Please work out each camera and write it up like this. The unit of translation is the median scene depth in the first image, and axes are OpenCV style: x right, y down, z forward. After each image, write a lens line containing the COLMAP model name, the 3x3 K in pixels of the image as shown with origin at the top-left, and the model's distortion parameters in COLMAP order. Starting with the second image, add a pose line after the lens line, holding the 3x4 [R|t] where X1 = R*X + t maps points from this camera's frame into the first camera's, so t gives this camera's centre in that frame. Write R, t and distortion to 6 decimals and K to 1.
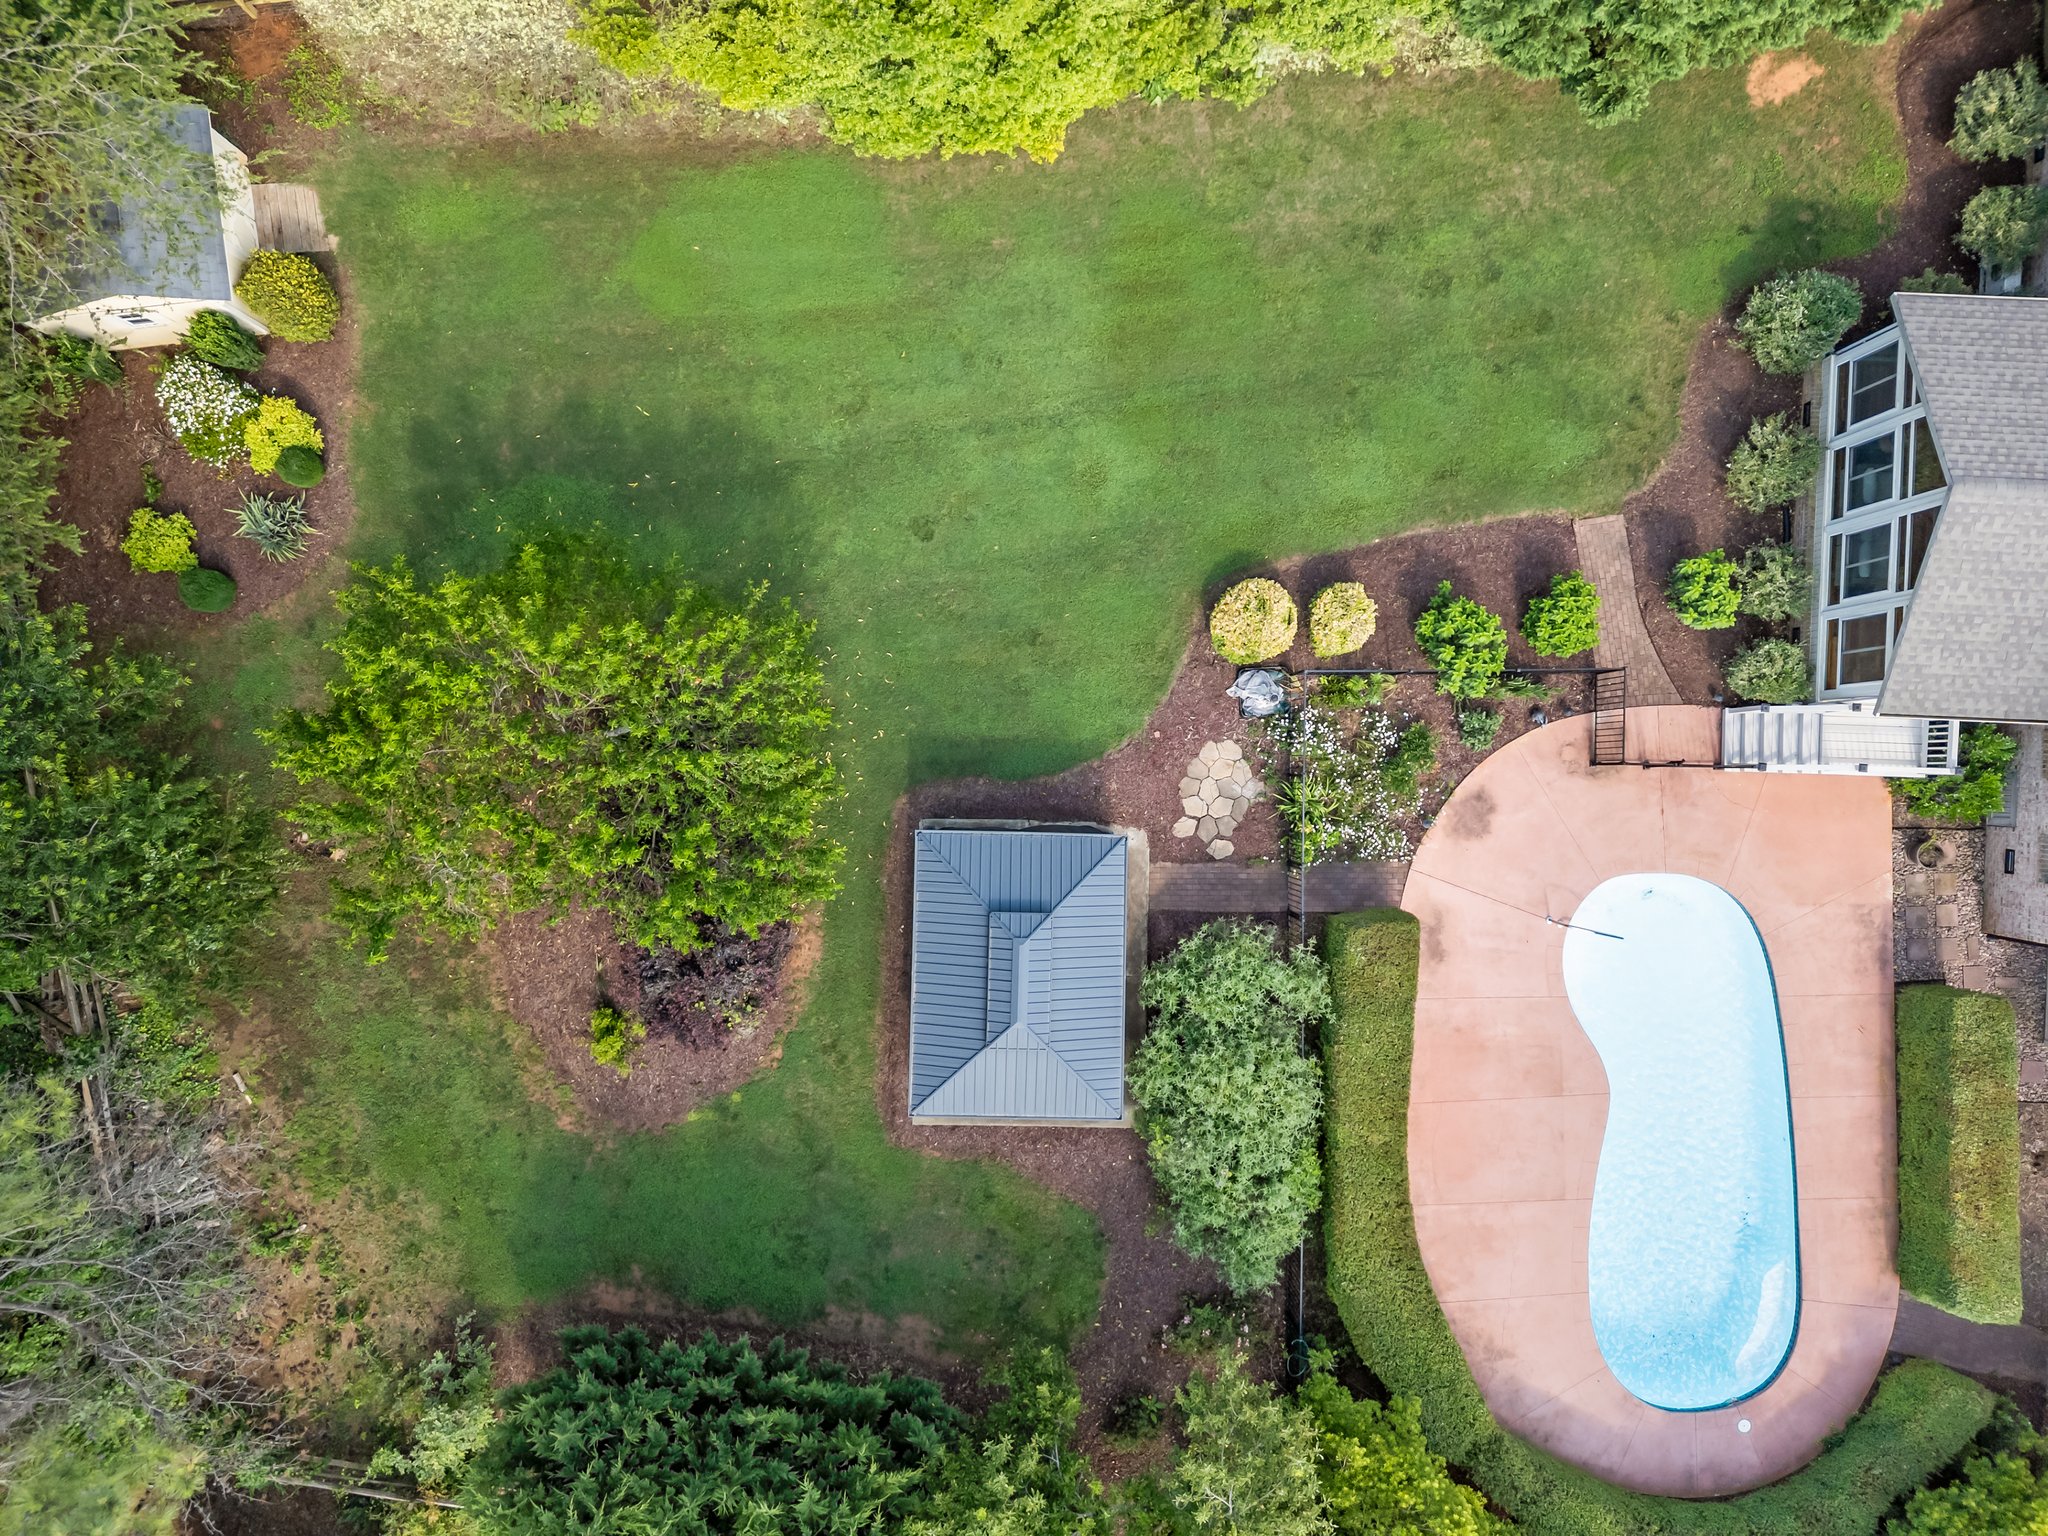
lens RADIAL K [[1531.7, 0, 1029.8], [0, 1531.7, 767.1], [0, 0, 1]] dist [0.078664, -0.079203]
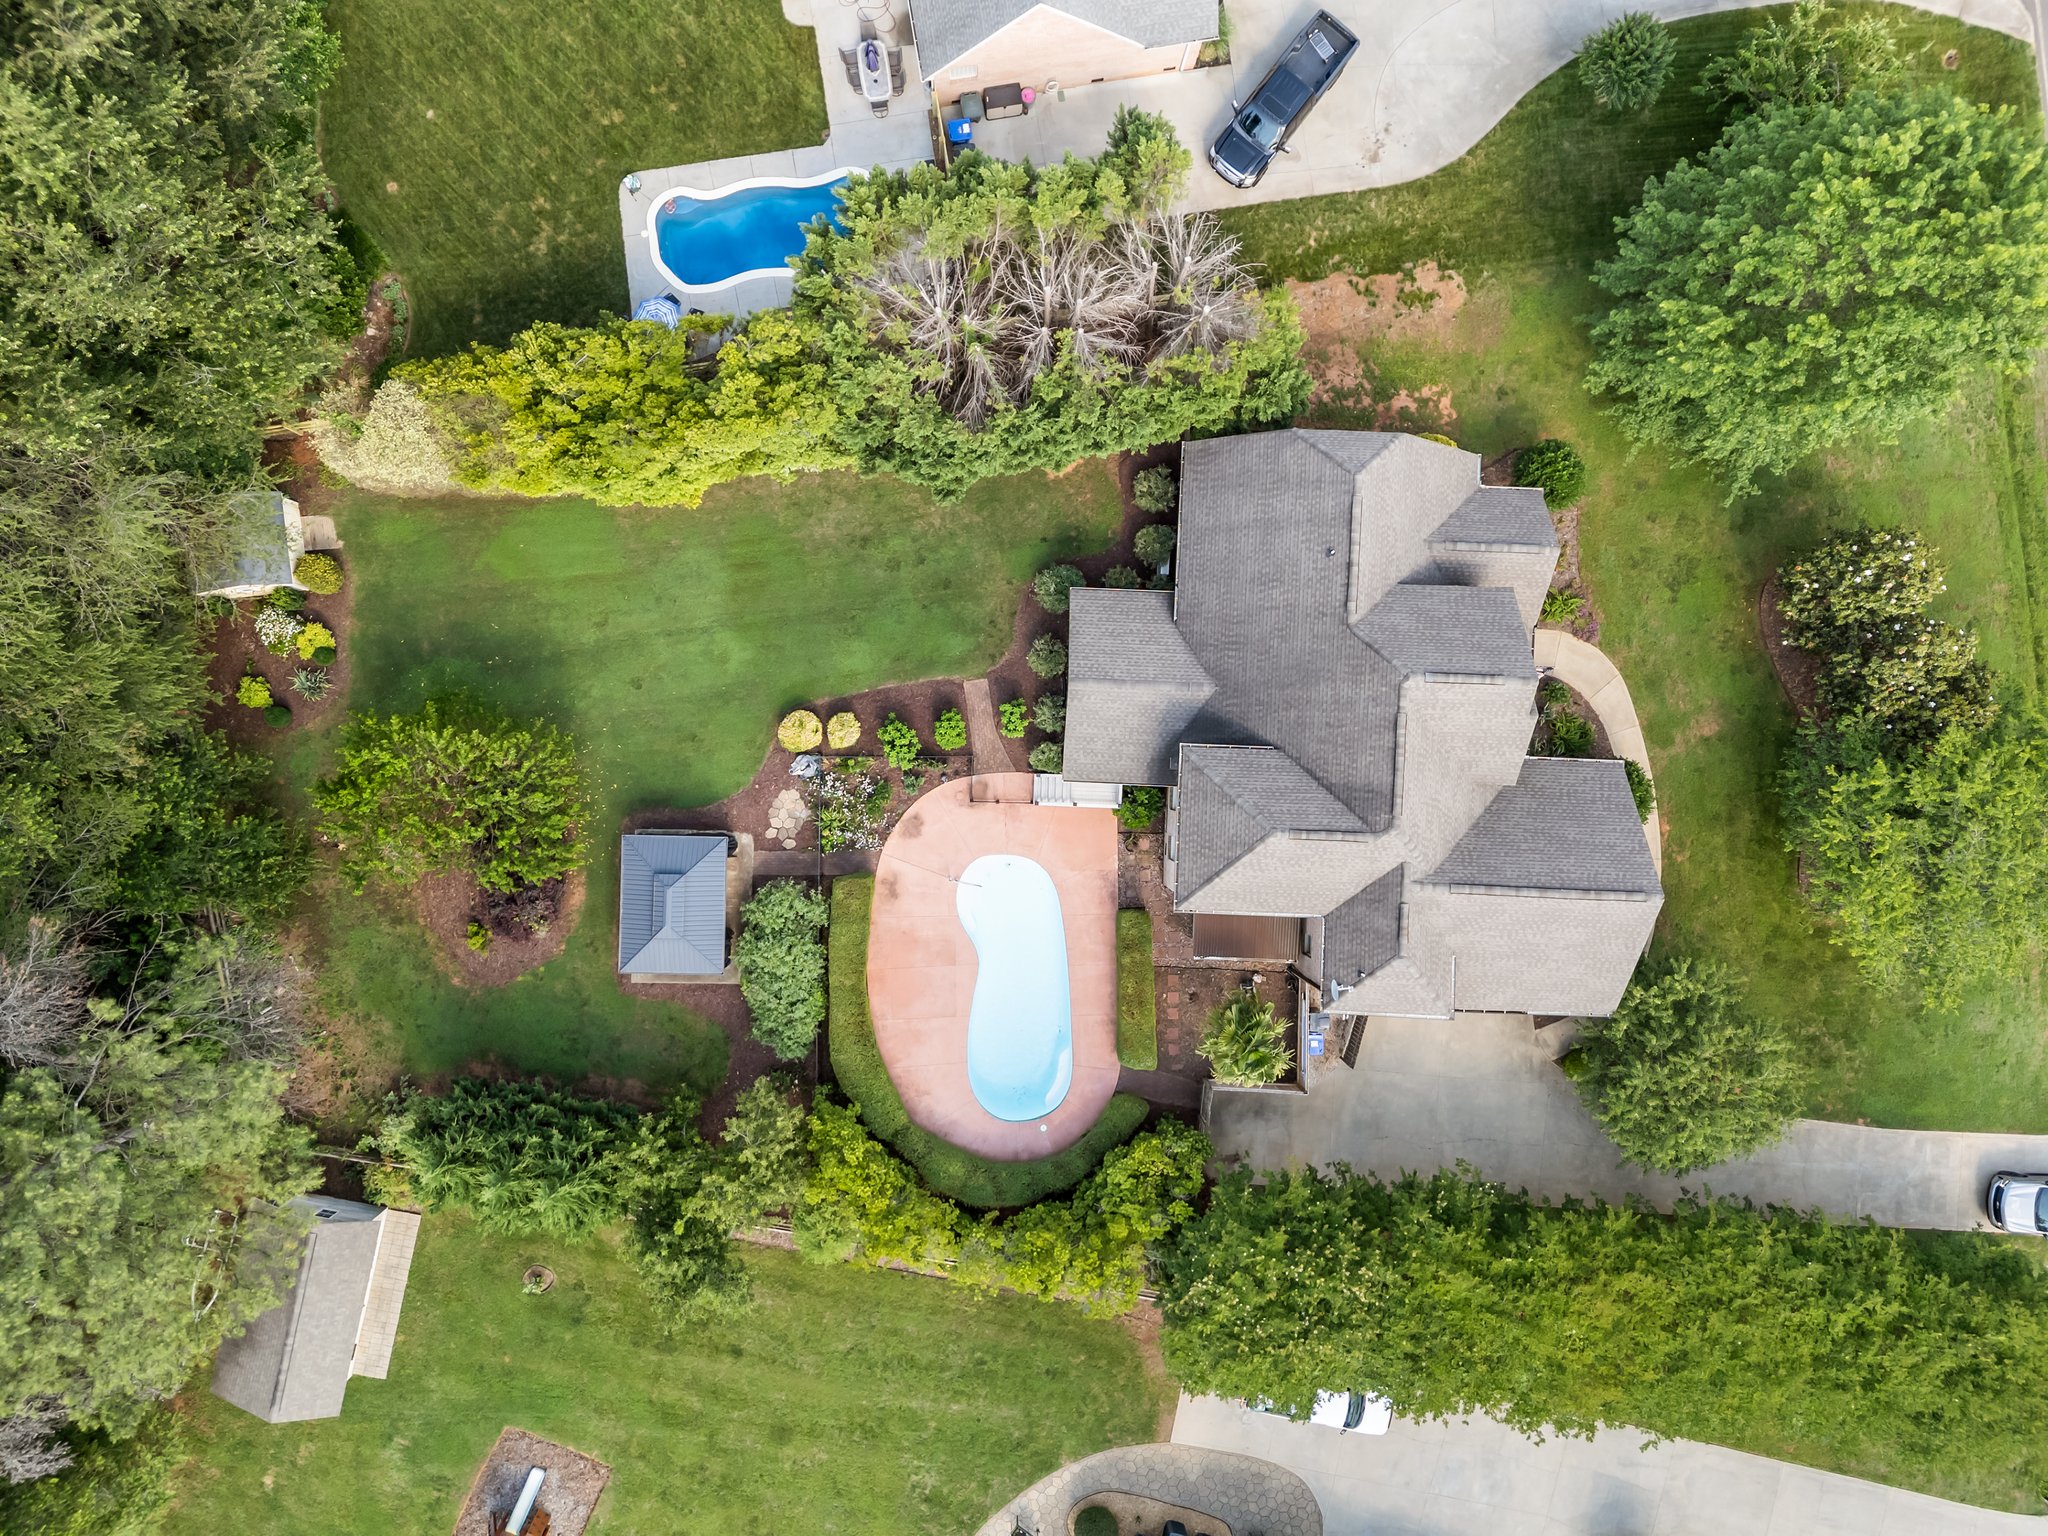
lens RADIAL K [[1531.7, 0, 1041.4], [0, 1531.7, 771.8], [0, 0, 1]] dist [0.078664, -0.079203]
pose [[0.999987, 0.002058, 0.004736, 0.456486], [-0.002052, 0.999997, -0.001215, -0.039817], [-0.004739, 0.001205, 0.999988, -1.026754]]
